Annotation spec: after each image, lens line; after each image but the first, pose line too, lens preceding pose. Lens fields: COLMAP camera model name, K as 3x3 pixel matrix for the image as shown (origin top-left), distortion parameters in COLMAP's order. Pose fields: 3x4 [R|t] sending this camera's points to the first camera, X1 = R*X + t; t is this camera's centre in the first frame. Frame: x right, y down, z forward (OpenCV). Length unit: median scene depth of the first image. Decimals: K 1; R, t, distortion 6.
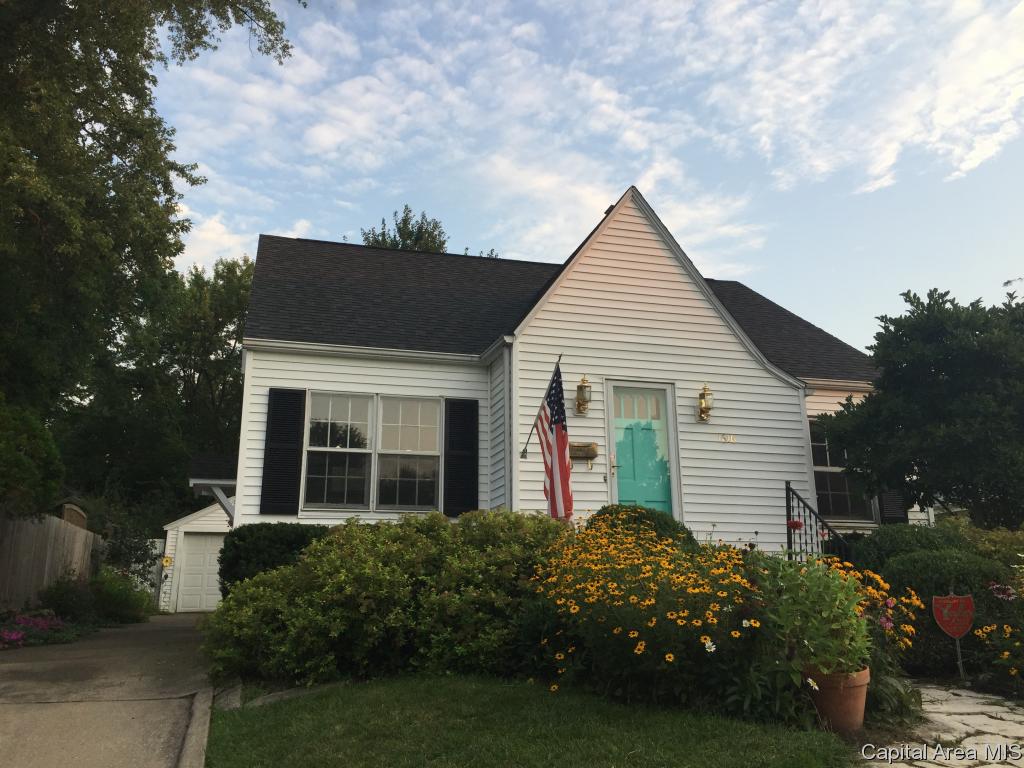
lens RADIAL K [[866.5, 0, 502.4], [0, 866.5, 377.9], [0, 0, 1]] dist [0.059700, -0.061909]
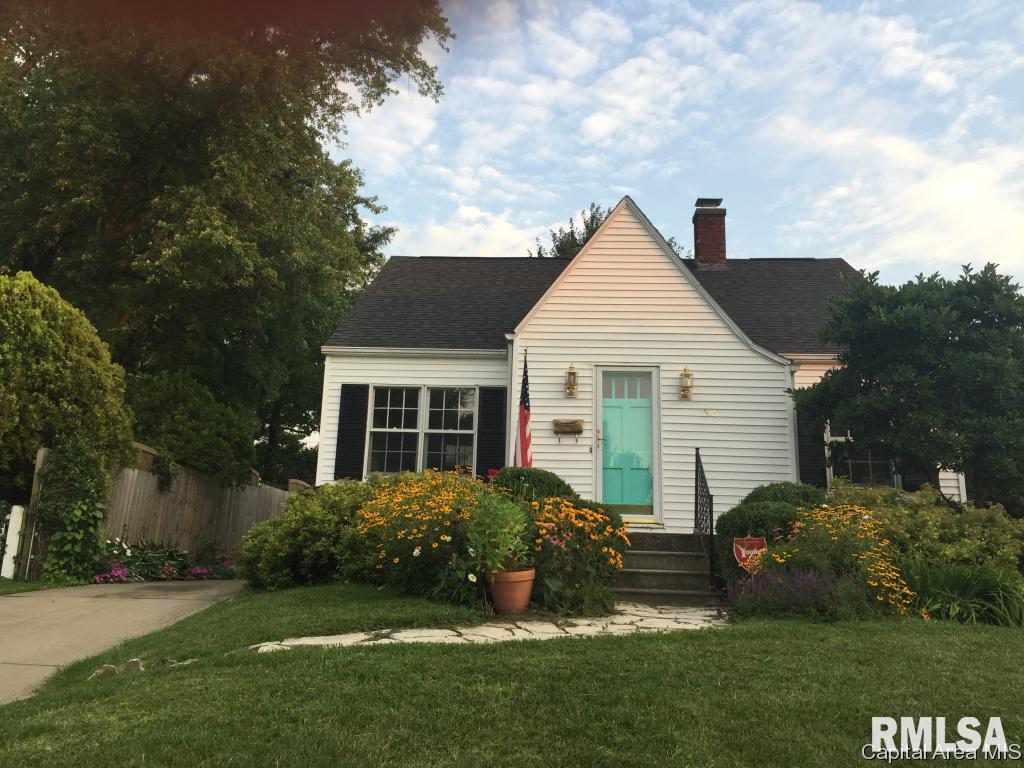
lens RADIAL K [[866.5, 0, 506.3], [0, 866.5, 375.3], [0, 0, 1]] dist [0.059700, -0.061909]
pose [[0.948258, -0.041893, -0.314723, 0.285219], [0.046826, 0.998870, 0.008124, -0.000660], [0.314027, -0.022441, 0.949149, -0.121467]]
